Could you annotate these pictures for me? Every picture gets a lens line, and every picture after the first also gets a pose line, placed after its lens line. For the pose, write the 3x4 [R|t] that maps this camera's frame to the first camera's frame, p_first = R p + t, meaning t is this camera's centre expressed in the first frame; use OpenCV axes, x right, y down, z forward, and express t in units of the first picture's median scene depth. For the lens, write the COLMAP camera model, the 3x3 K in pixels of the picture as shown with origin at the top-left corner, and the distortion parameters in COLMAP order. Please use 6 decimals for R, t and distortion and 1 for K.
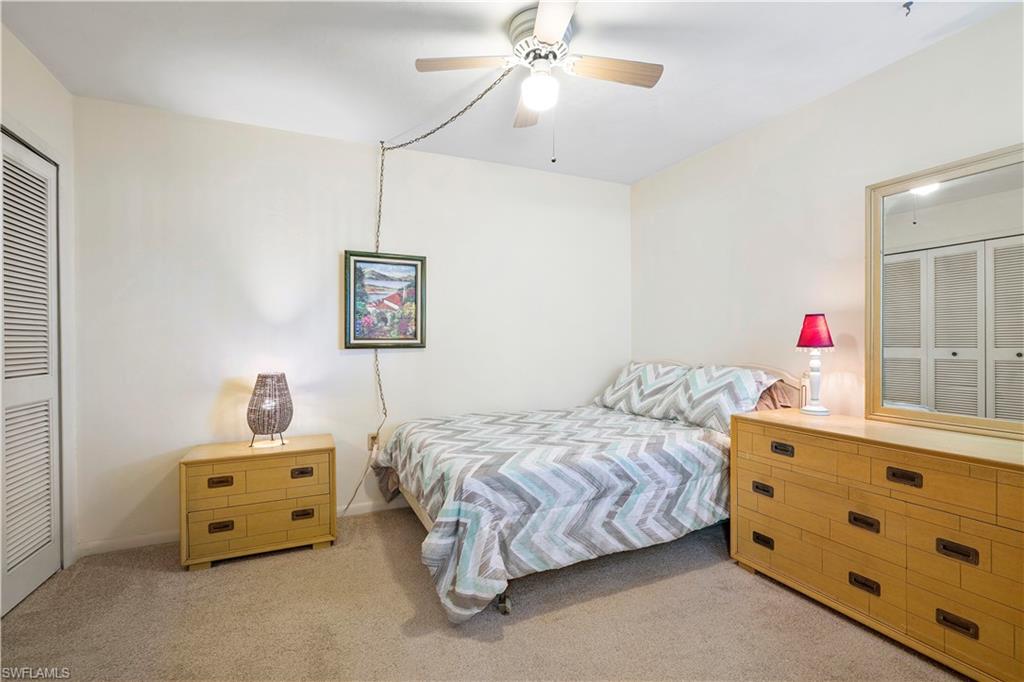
lens RADIAL K [[466.6, 0, 514.2], [0, 466.6, 342.9], [0, 0, 1]] dist [-0.000207, 0.001329]
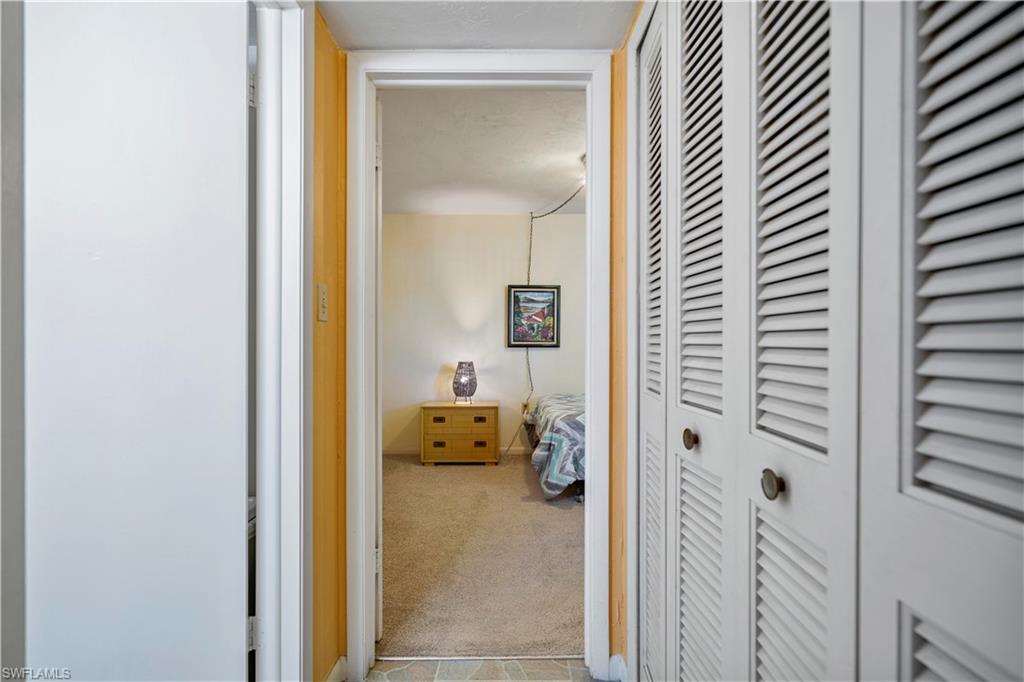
lens RADIAL K [[466.6, 0, 514.0], [0, 466.6, 343.2], [0, 0, 1]] dist [-0.000207, 0.001329]
pose [[0.915193, 0.006838, -0.402958, 0.326956], [-0.008080, 0.999966, -0.001383, 0.000478], [0.402935, 0.004522, 0.915217, -0.486562]]
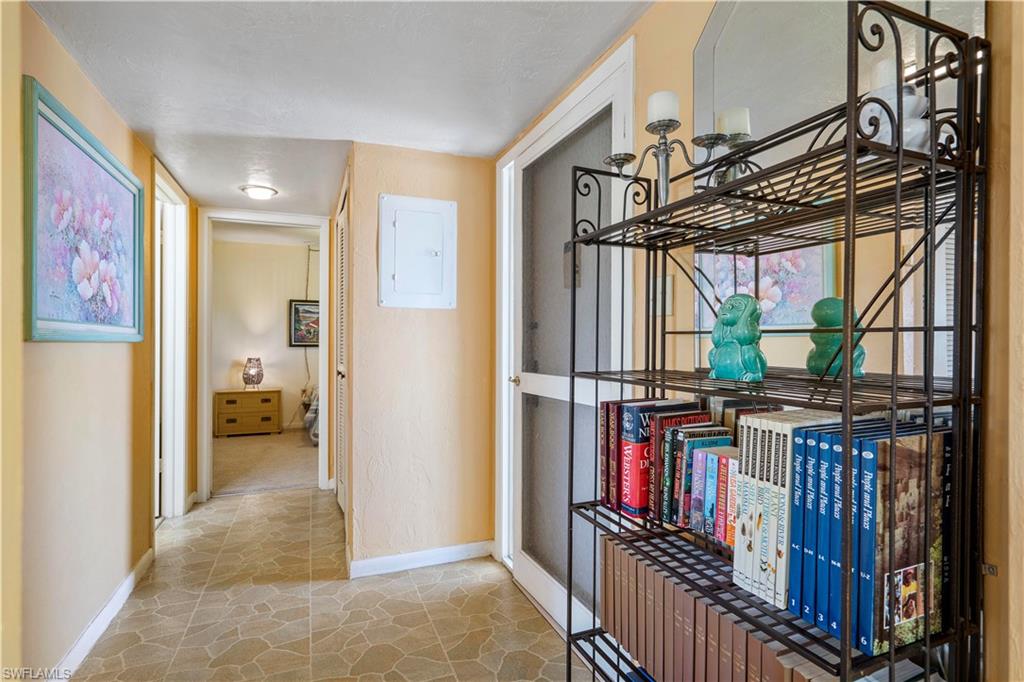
lens RADIAL K [[515.1, 0, 516.0], [0, 515.1, 343.8], [0, 0, 1]] dist [-0.000336, 0.000136]
pose [[0.999417, 0.007089, -0.033408, 0.806622], [-0.007244, 0.999964, -0.004515, 0.002325], [0.033375, 0.004754, 0.999432, -1.404122]]
